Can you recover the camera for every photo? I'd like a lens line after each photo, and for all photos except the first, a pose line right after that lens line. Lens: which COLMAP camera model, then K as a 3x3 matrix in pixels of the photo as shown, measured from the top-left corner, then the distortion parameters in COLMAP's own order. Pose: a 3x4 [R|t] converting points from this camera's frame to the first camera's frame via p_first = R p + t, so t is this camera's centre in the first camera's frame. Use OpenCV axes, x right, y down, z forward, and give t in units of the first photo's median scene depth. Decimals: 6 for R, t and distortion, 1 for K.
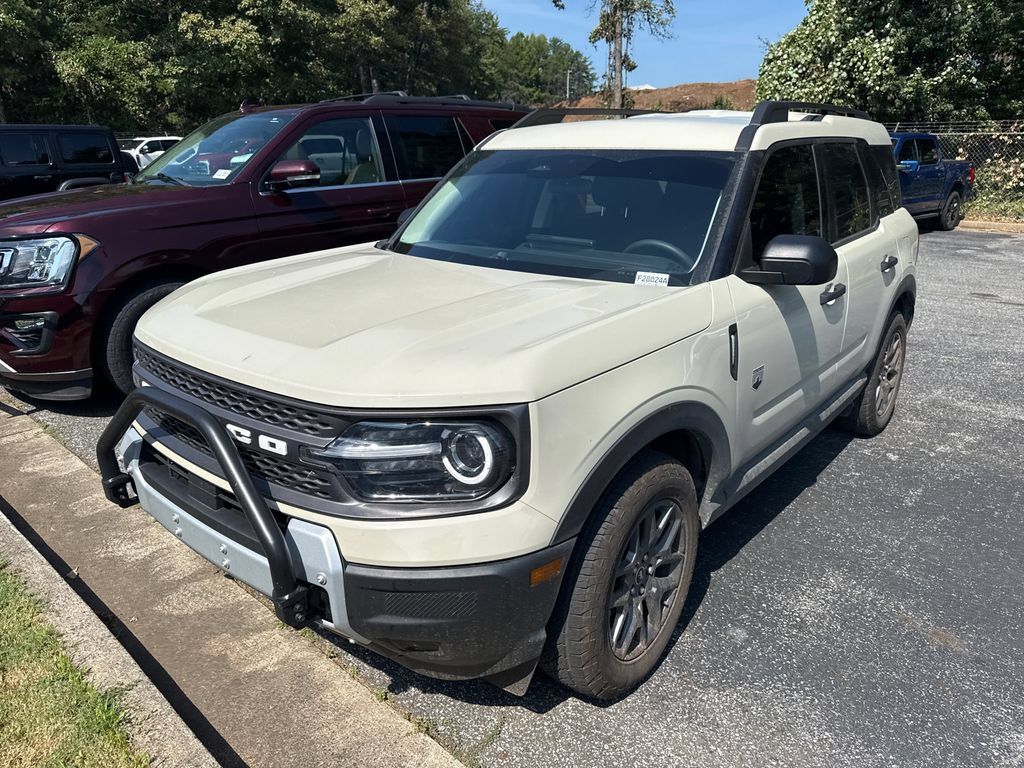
lens RADIAL K [[724.7, 0, 509.0], [0, 724.7, 386.5], [0, 0, 1]] dist [0.034792, -0.046672]
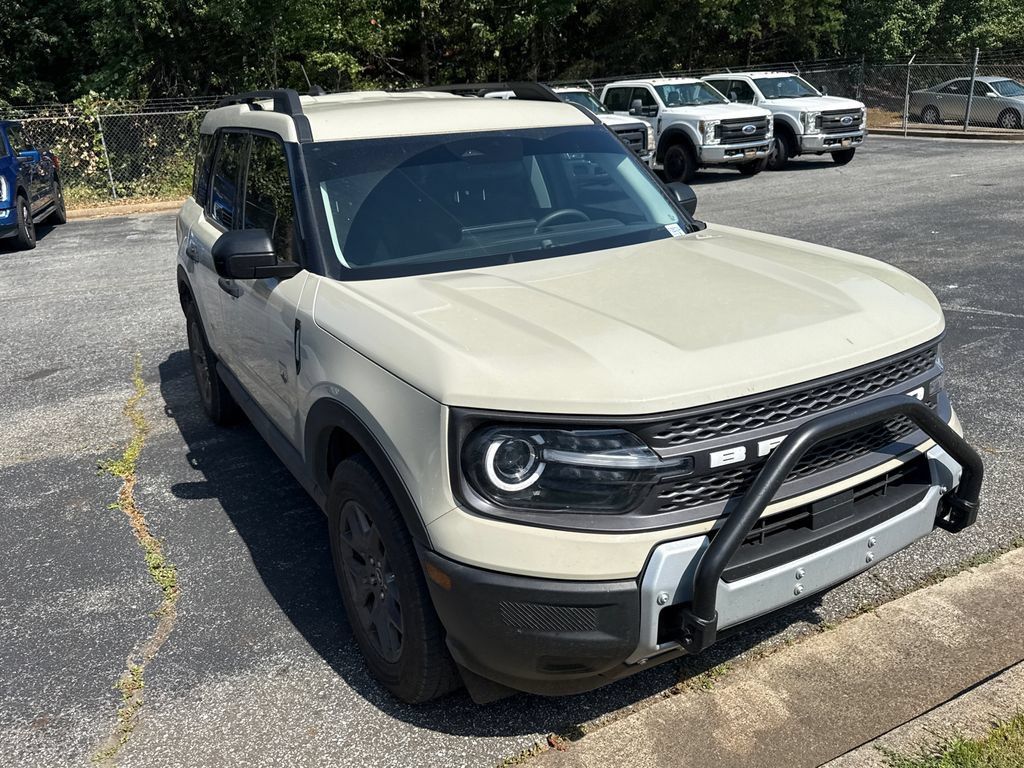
lens RADIAL K [[805.6, 0, 505.0], [0, 805.6, 380.8], [0, 0, 1]] dist [0.030782, -0.041158]
pose [[0.344560, -0.321363, 0.882045, -1.044102], [0.342751, 0.917782, 0.200493, -0.255941], [-0.873957, 0.233240, 0.426379, 0.670825]]
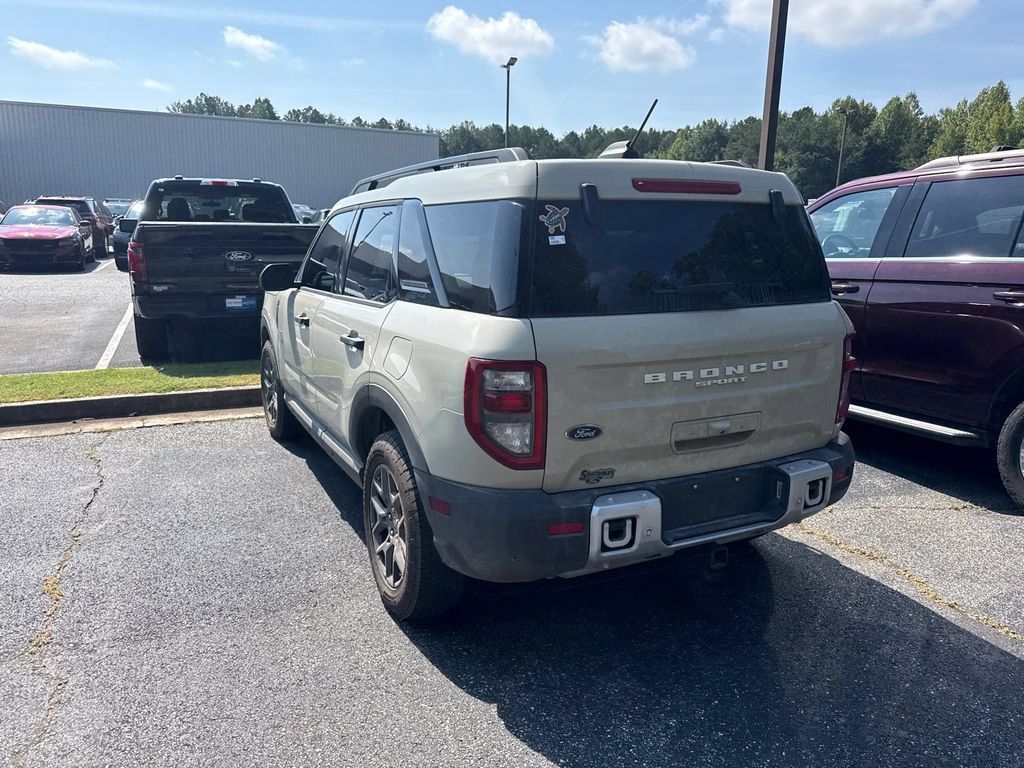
lens RADIAL K [[724.7, 0, 507.0], [0, 724.7, 385.9], [0, 0, 1]] dist [0.034792, -0.046672]
pose [[-0.397480, 0.185535, -0.898658, 1.676189], [-0.292590, 0.902599, 0.315762, -0.607733], [0.869713, 0.388447, -0.304479, 1.967770]]
